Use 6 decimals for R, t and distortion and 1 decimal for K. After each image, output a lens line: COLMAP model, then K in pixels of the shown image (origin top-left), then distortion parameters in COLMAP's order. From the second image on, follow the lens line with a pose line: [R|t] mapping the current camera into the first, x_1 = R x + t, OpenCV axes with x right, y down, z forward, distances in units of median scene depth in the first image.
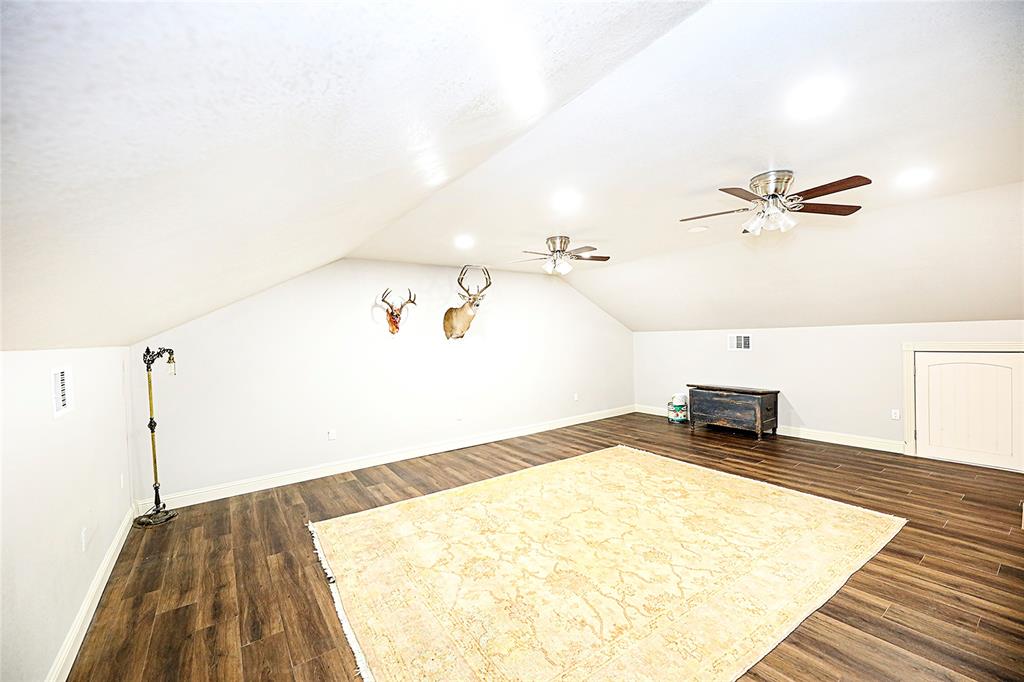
lens RADIAL K [[416.8, 0, 510.0], [0, 416.8, 336.0], [0, 0, 1]] dist [-0.006795, -0.000693]
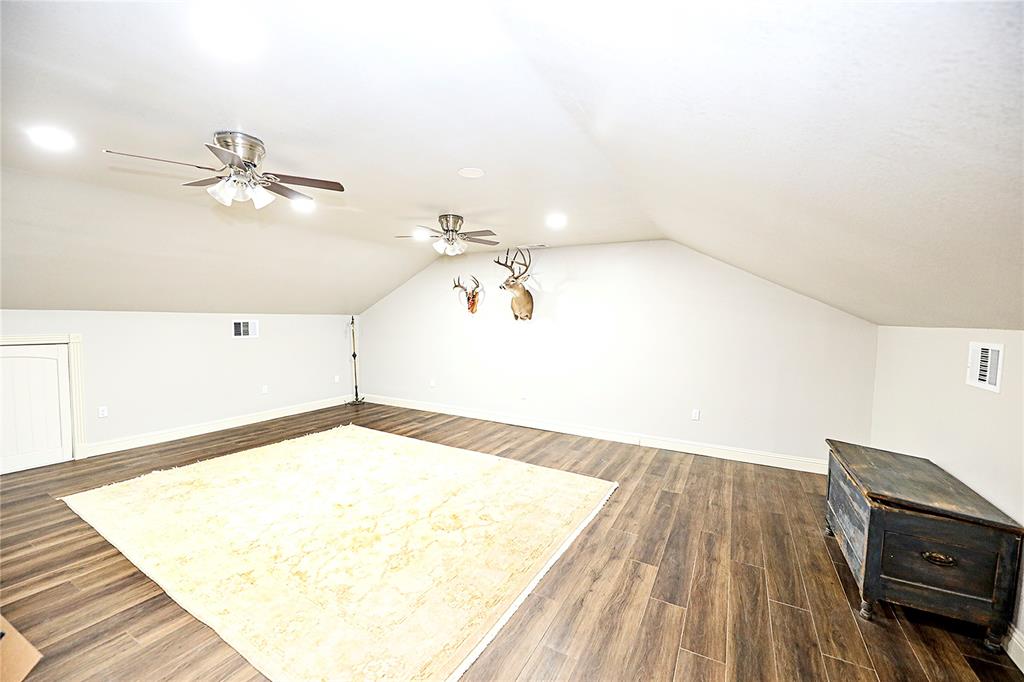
lens RADIAL K [[416.8, 0, 507.4], [0, 416.8, 348.7], [0, 0, 1]] dist [-0.006795, -0.000693]
pose [[0.424084, 0.106023, -0.899395, 0.879487], [-0.031971, 0.994257, 0.102130, -0.028878], [0.905058, -0.014557, 0.425039, 0.603556]]
